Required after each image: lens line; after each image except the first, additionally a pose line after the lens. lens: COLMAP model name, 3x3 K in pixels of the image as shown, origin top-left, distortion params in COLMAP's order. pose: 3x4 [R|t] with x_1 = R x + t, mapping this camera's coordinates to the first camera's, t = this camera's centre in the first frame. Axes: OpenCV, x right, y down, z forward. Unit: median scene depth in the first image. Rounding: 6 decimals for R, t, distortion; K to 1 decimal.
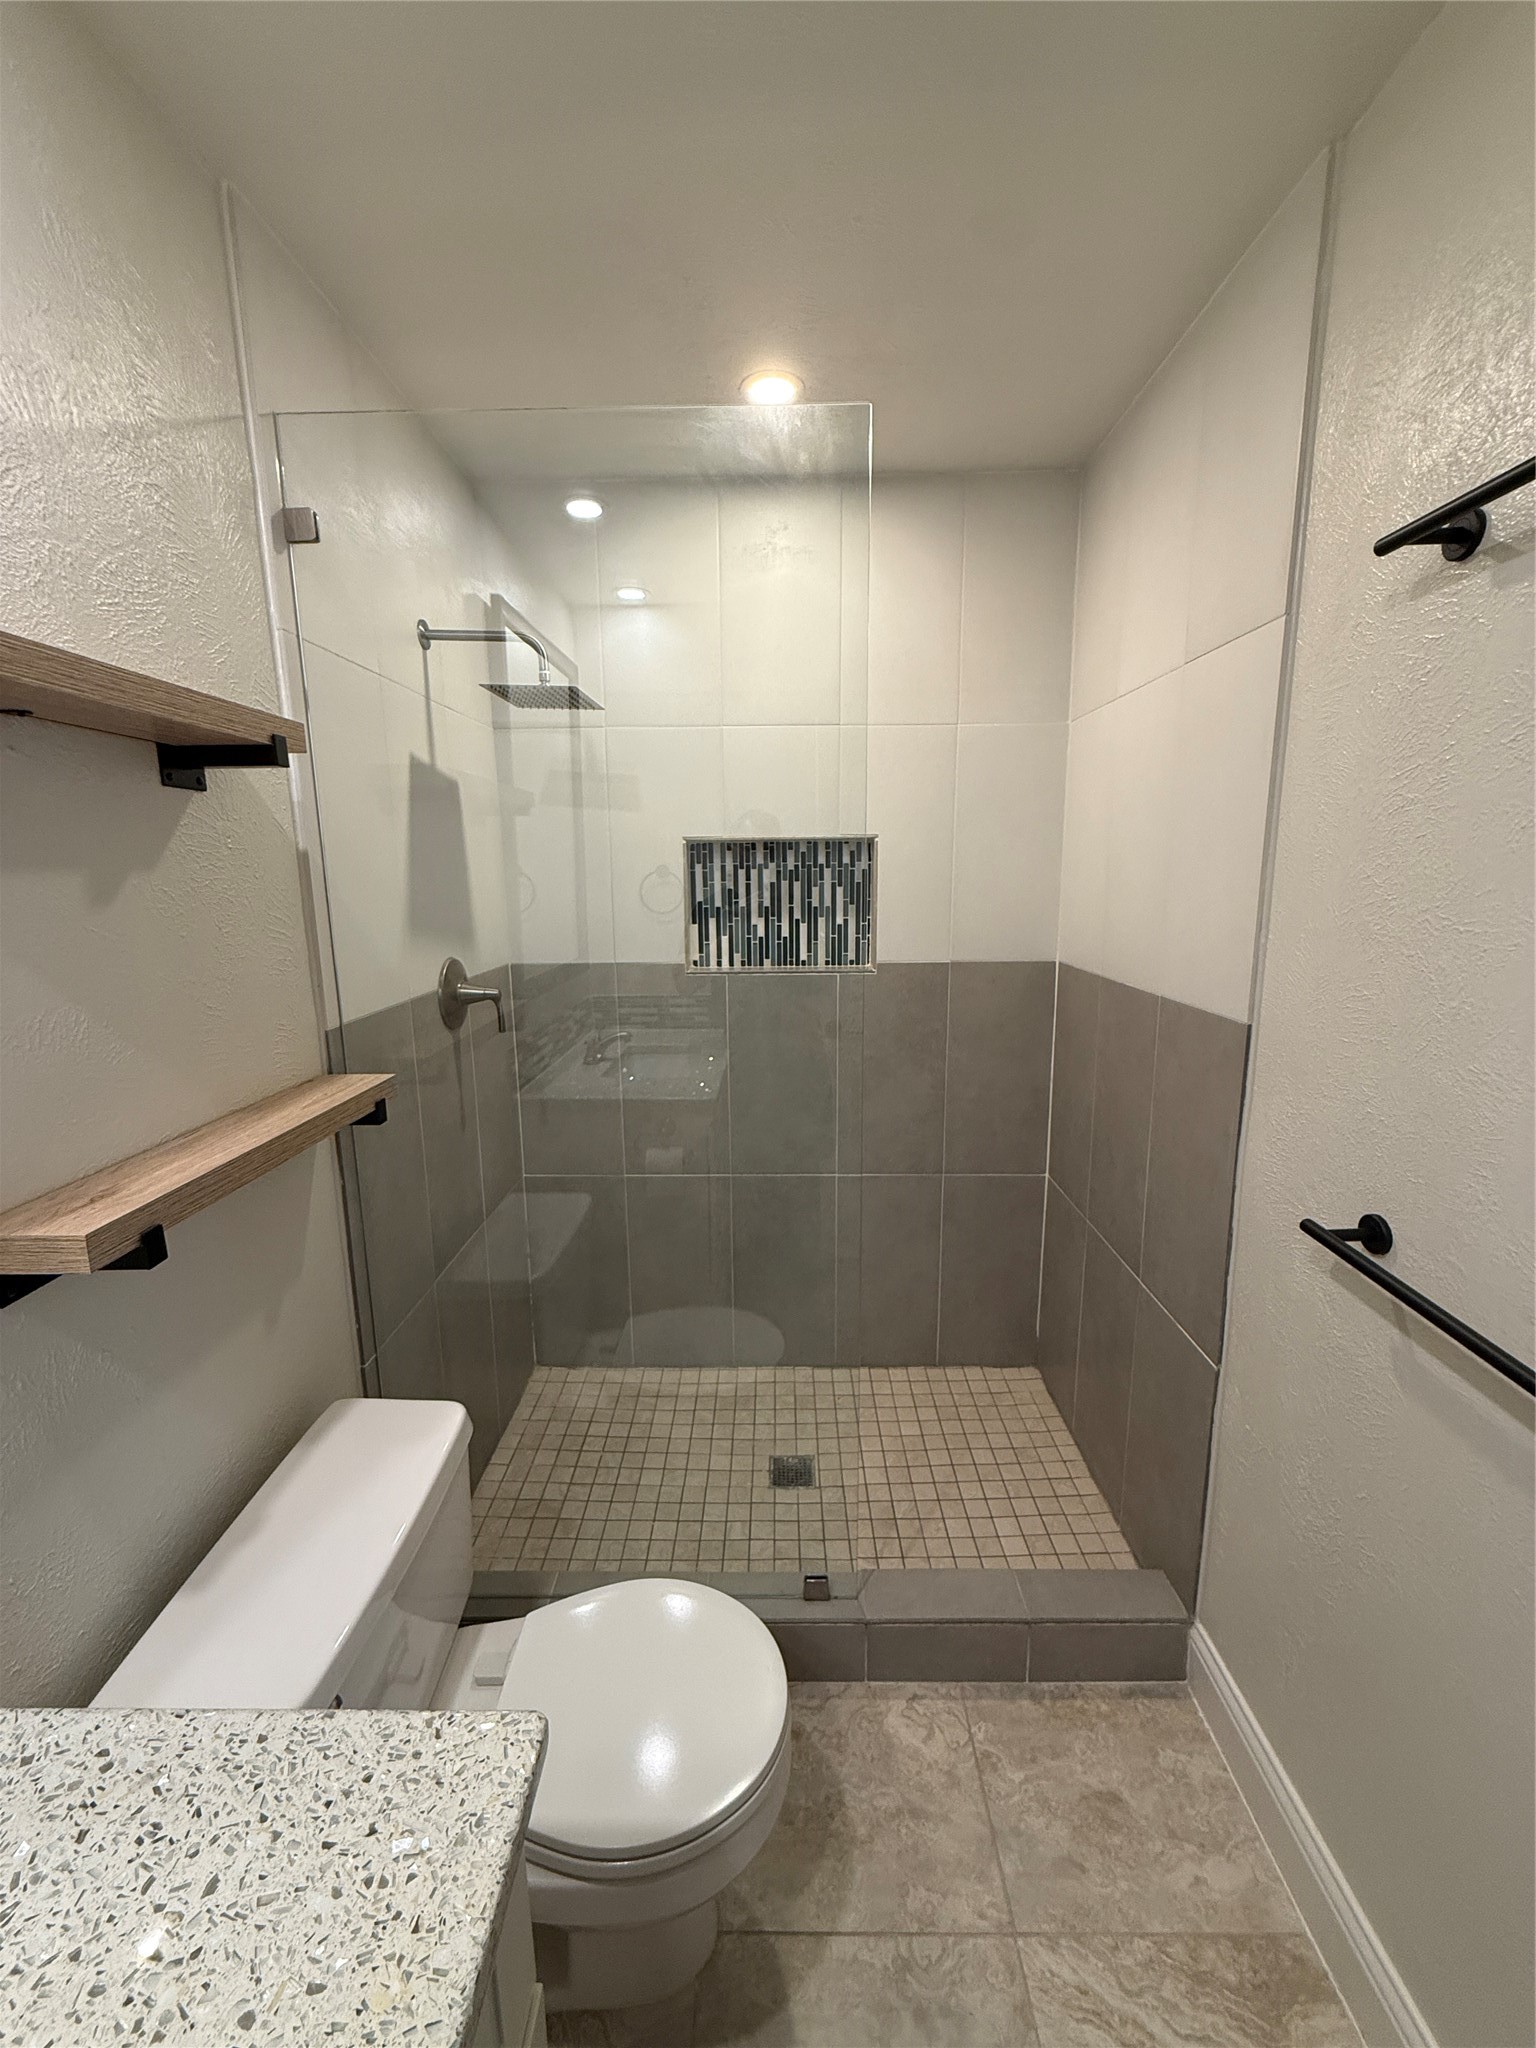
lens RADIAL K [[812.8, 0, 769.2], [0, 812.8, 1024.1], [0, 0, 1]] dist [-0.003183, 0.001029]
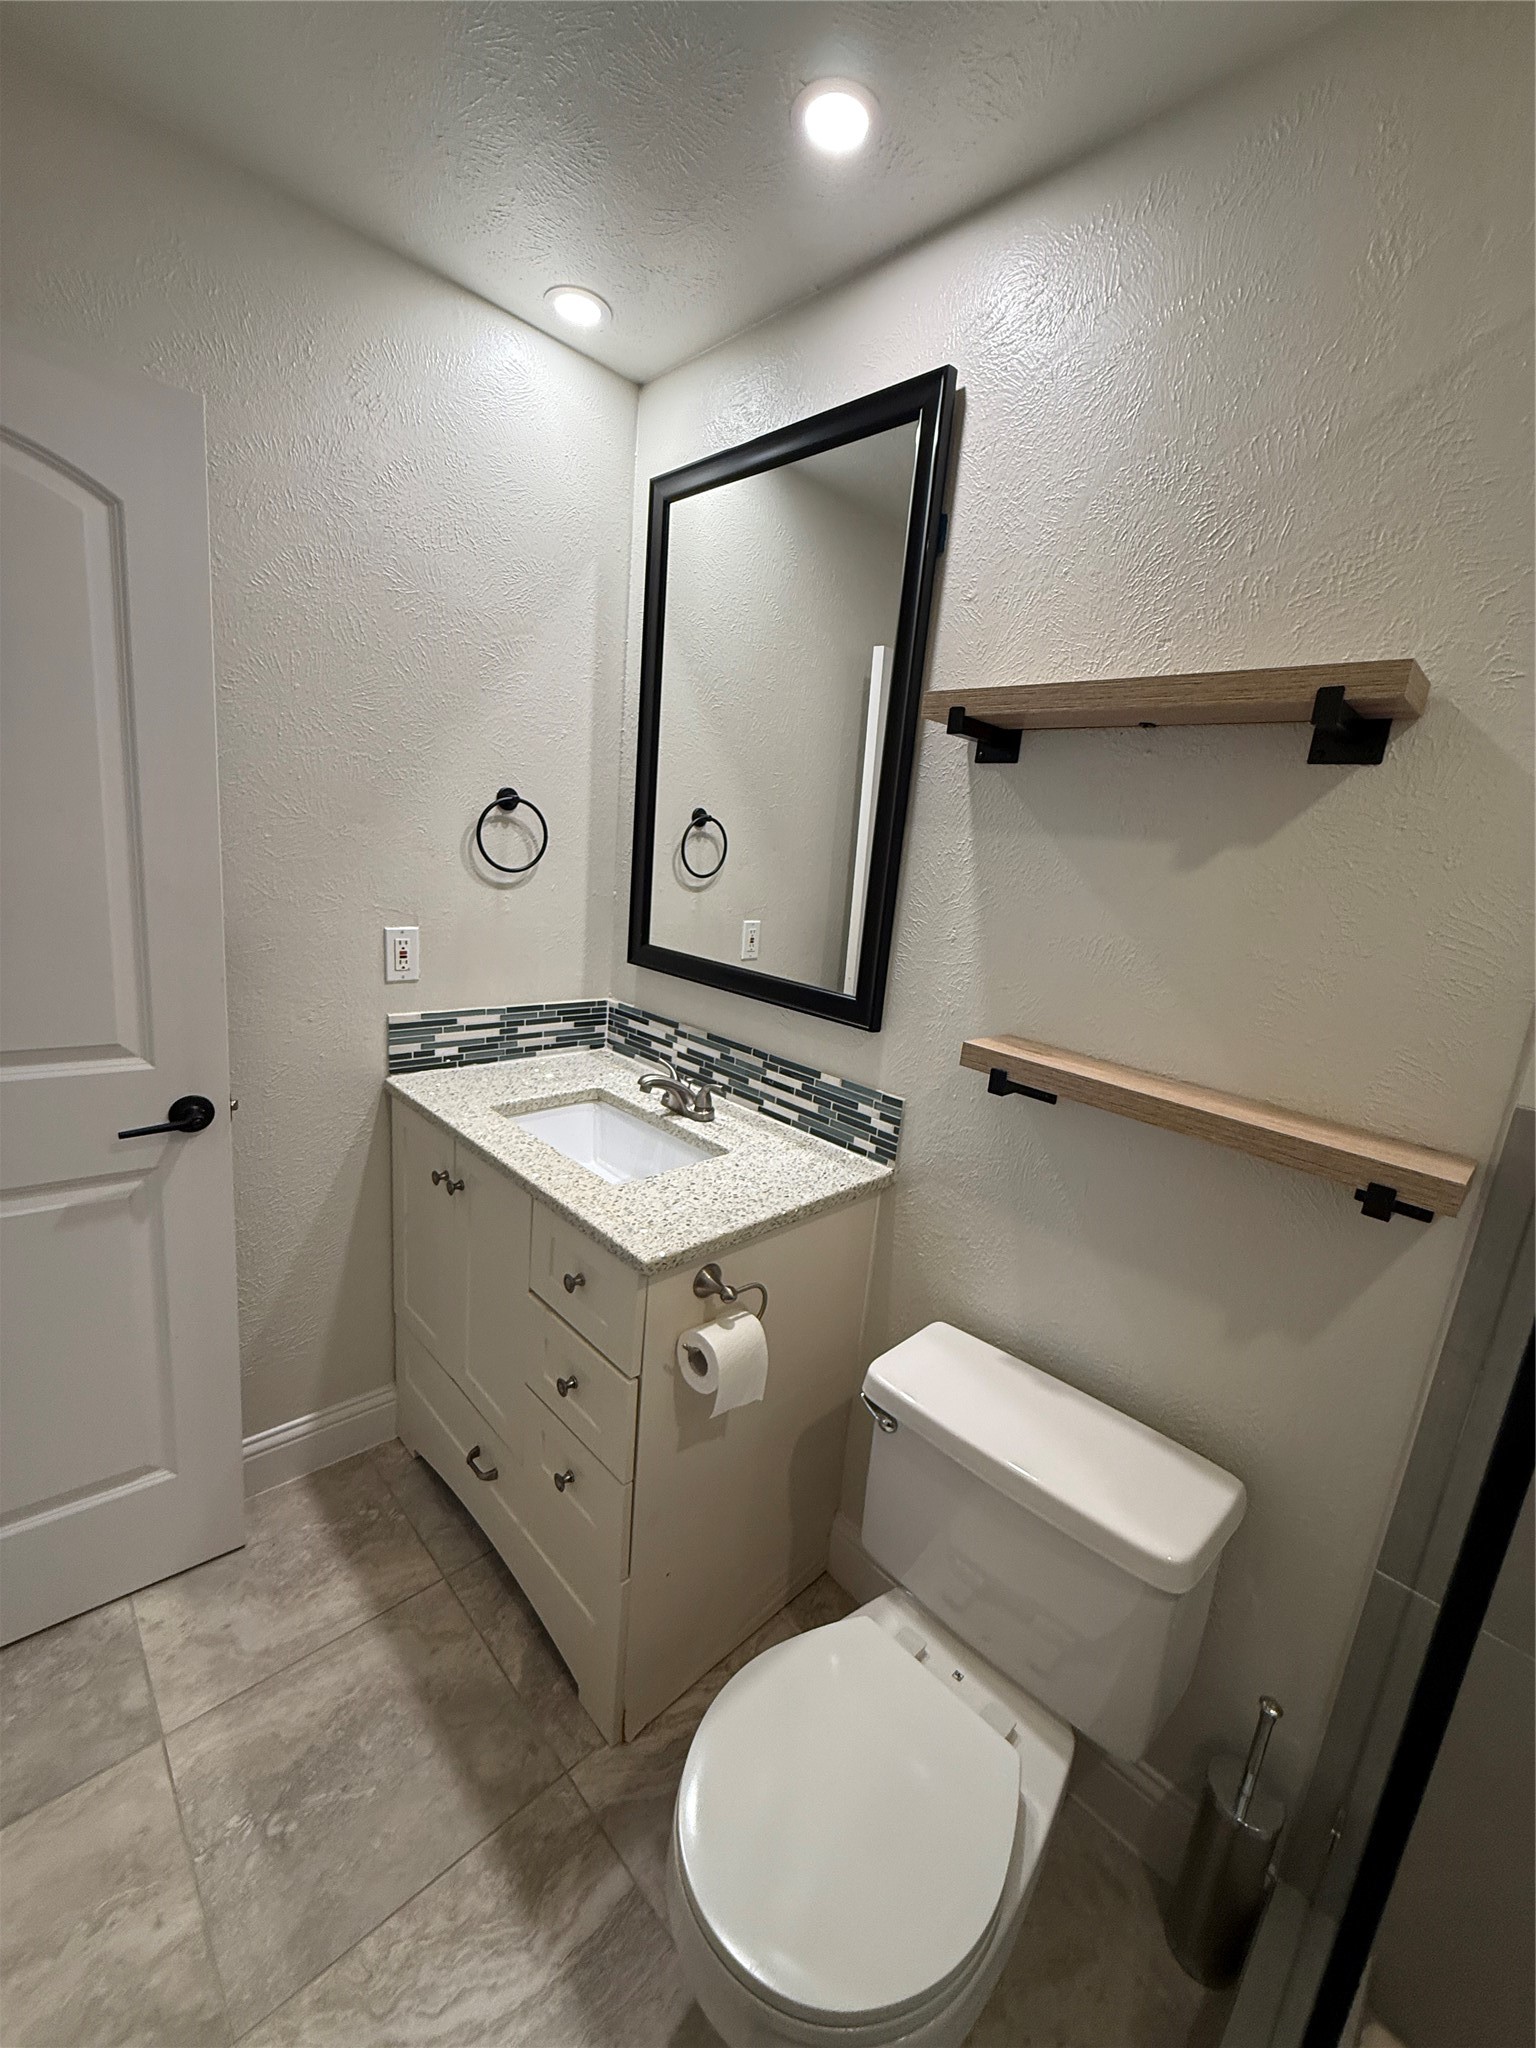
lens RADIAL K [[812.8, 0, 764.0], [0, 812.8, 1021.8], [0, 0, 1]] dist [-0.003183, 0.001029]
pose [[-0.701350, 0.096688, -0.706229, 0.449262], [-0.215764, 0.915484, 0.339610, -0.187532], [0.679378, 0.390564, -0.621213, 1.231172]]
